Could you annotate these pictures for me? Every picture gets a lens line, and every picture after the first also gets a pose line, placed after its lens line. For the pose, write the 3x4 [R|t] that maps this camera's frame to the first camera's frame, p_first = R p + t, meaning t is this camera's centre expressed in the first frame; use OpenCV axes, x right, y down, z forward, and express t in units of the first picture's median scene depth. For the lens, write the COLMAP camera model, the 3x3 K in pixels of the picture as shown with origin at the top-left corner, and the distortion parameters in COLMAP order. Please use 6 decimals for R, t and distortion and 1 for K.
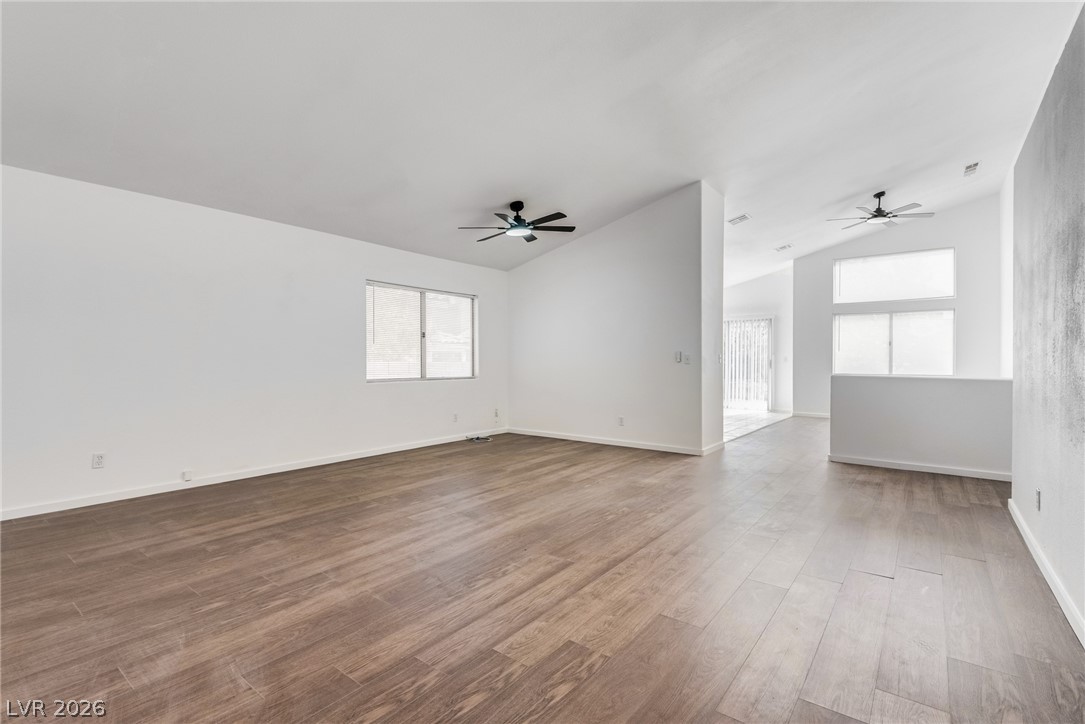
lens RADIAL K [[495.2, 0, 536.4], [0, 495.2, 359.0], [0, 0, 1]] dist [0.030300, -0.016221]
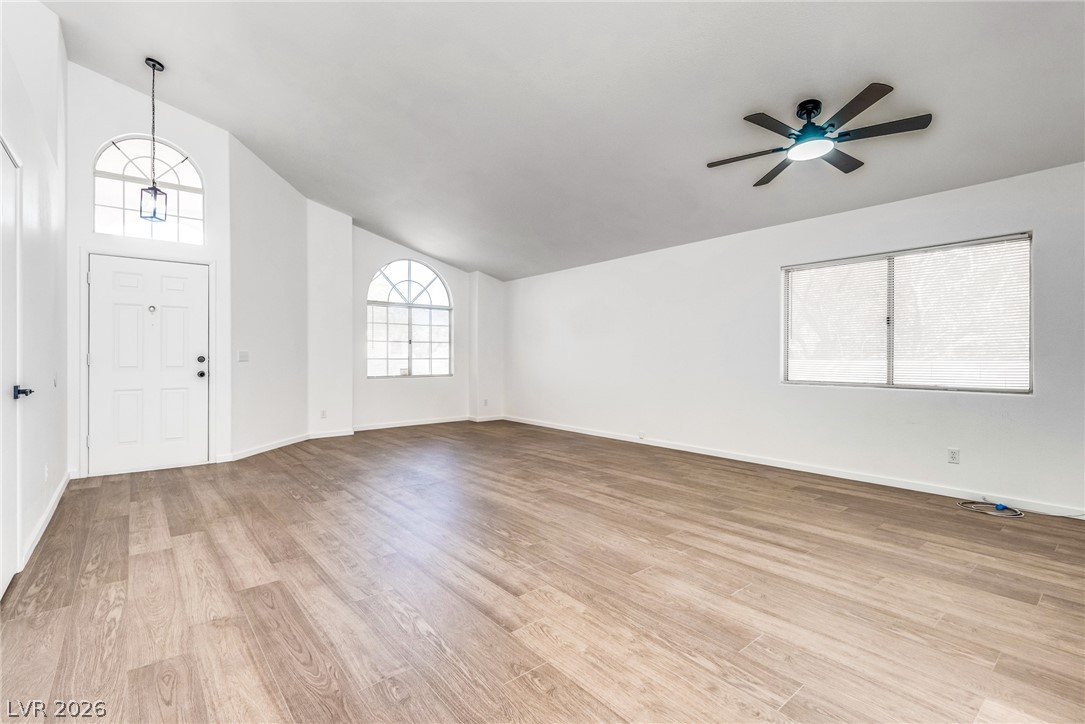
lens RADIAL K [[495.2, 0, 536.4], [0, 495.2, 359.0], [0, 0, 1]] dist [0.030300, -0.016221]
pose [[-0.218326, 0.000908, -0.975875, 0.985034], [-0.000894, 0.999999, 0.001131, 0.005770], [0.975875, 0.001119, -0.218325, 1.230523]]
